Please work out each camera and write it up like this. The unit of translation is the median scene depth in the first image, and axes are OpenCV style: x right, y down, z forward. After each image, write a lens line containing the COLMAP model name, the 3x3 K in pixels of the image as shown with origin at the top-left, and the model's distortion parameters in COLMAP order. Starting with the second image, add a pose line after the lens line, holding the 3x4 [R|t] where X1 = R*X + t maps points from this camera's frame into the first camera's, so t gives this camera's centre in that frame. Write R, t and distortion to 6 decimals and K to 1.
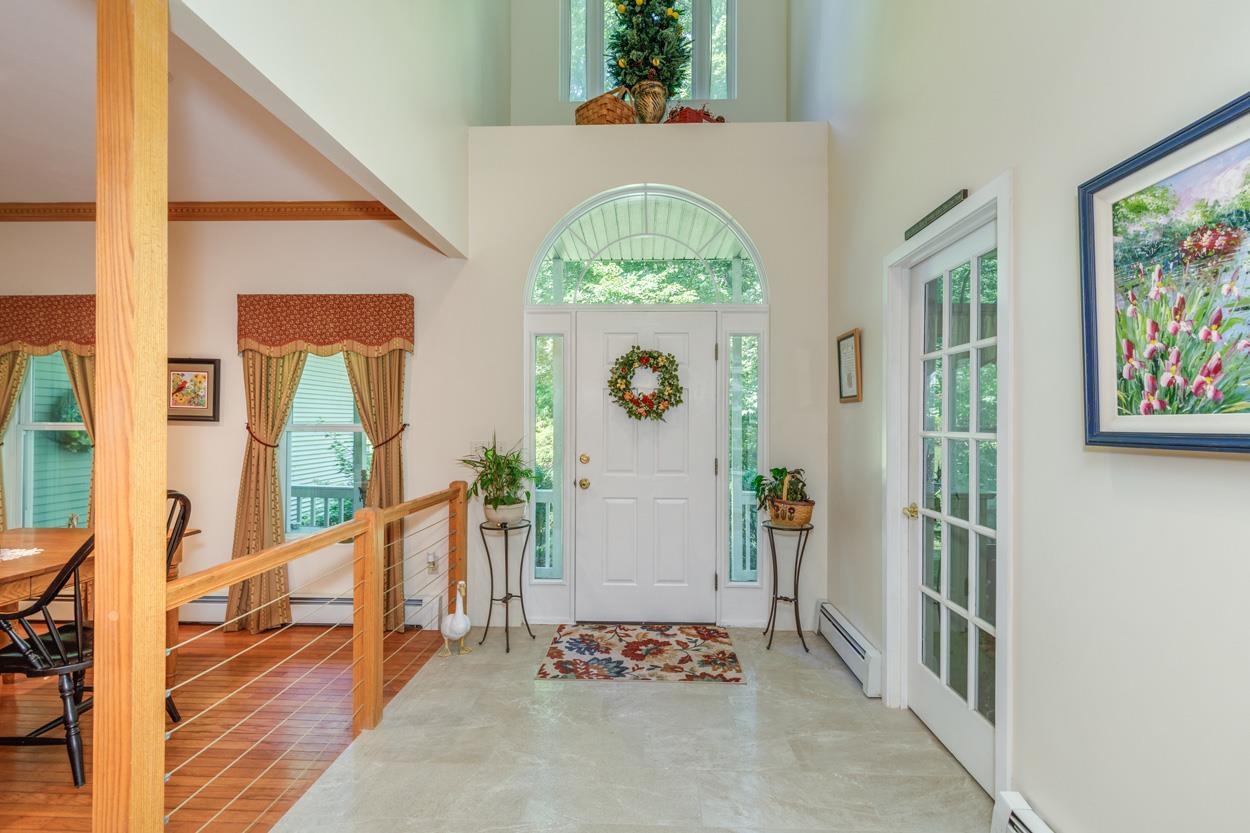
lens RADIAL K [[563.3, 0, 633.5], [0, 563.3, 420.6], [0, 0, 1]] dist [0.002617, -0.000066]
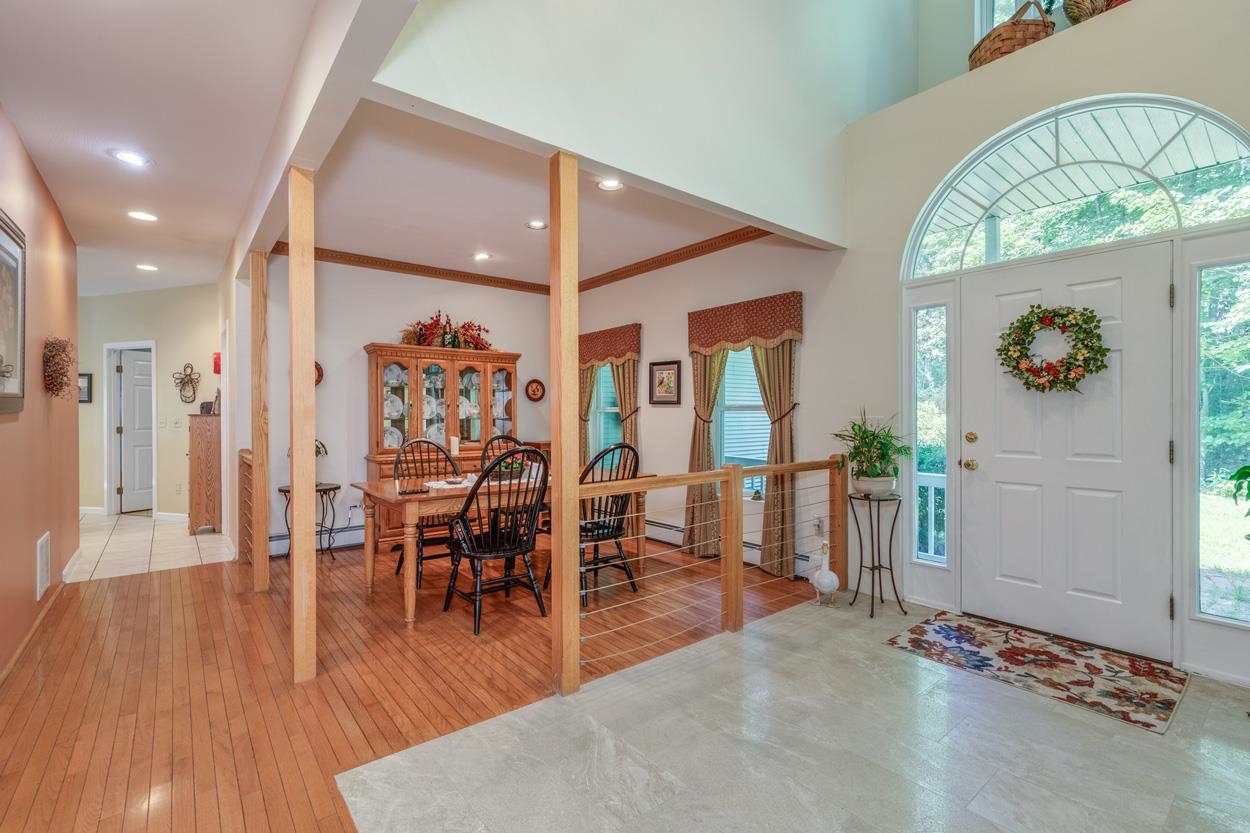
lens RADIAL K [[559.9, 0, 622.5], [0, 559.9, 417.2], [0, 0, 1]] dist [0.004016, -0.000343]
pose [[0.650670, -0.002740, -0.759356, 0.257796], [0.008990, 0.999951, 0.004095, 0.029197], [0.759308, -0.009491, 0.650663, -0.025437]]
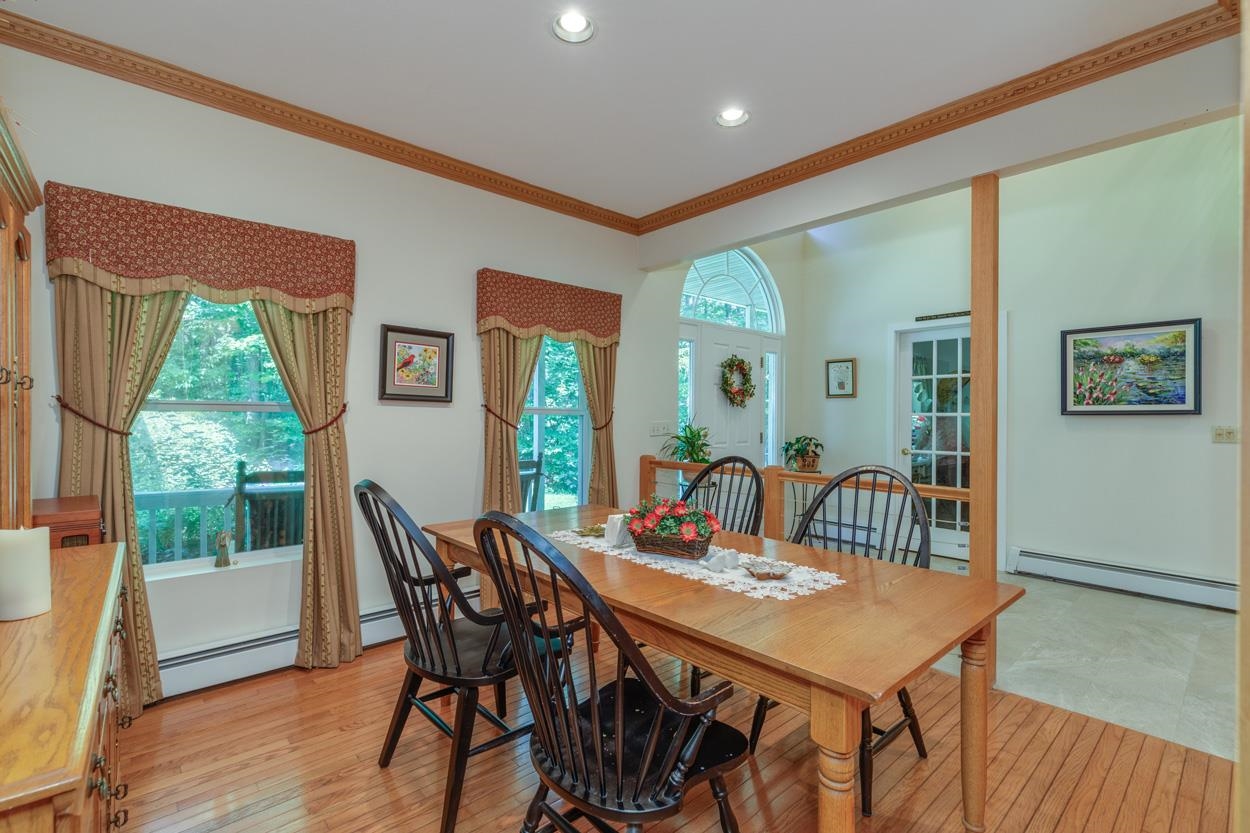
lens RADIAL K [[559.9, 0, 622.5], [0, 559.9, 417.2], [0, 0, 1]] dist [0.004016, -0.000343]
pose [[0.725214, -0.000936, 0.688523, -1.259391], [-0.004939, 0.999966, 0.006561, 0.019074], [-0.688506, -0.008159, 0.725184, 0.176900]]
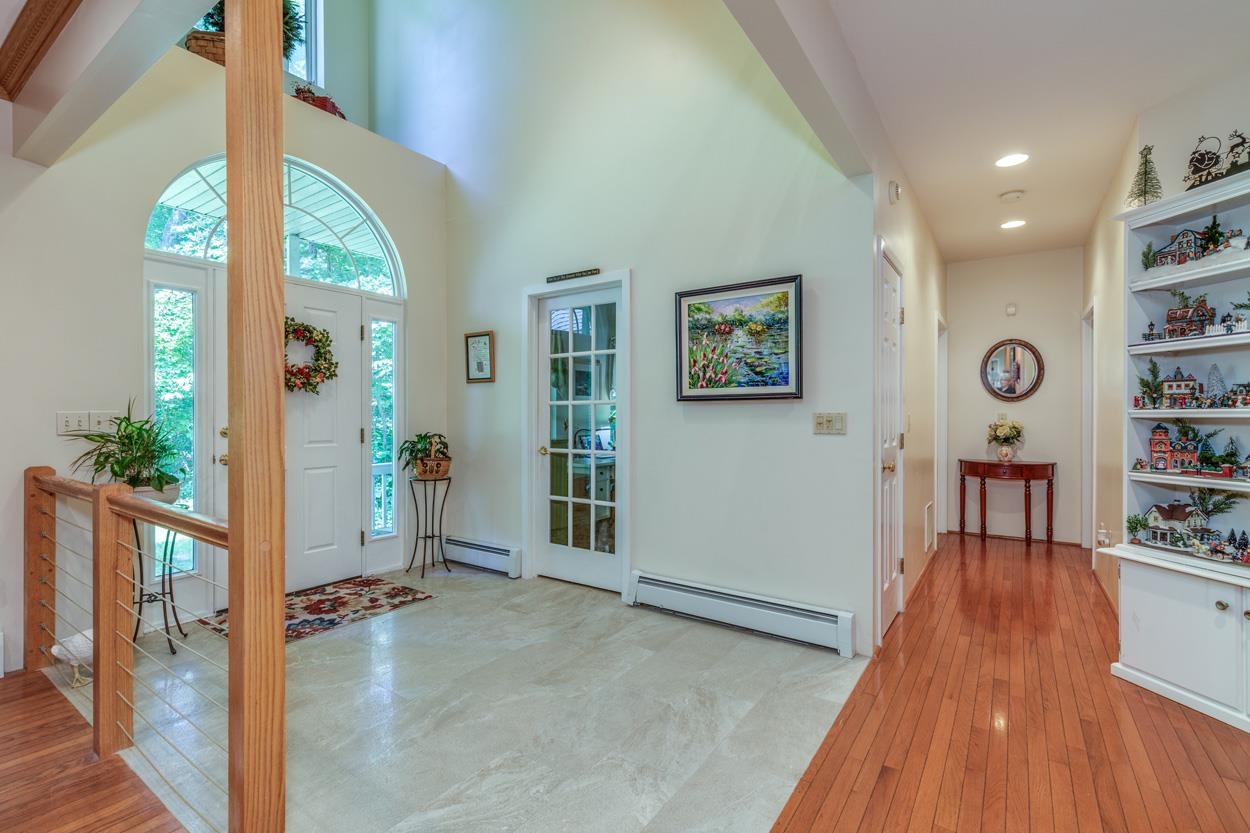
lens RADIAL K [[559.9, 0, 622.5], [0, 559.9, 417.2], [0, 0, 1]] dist [0.004016, -0.000343]
pose [[0.544544, -0.006059, 0.838710, -0.546934], [-0.001856, 0.999963, 0.008429, 0.037766], [-0.838730, -0.006147, 0.544512, -0.042583]]
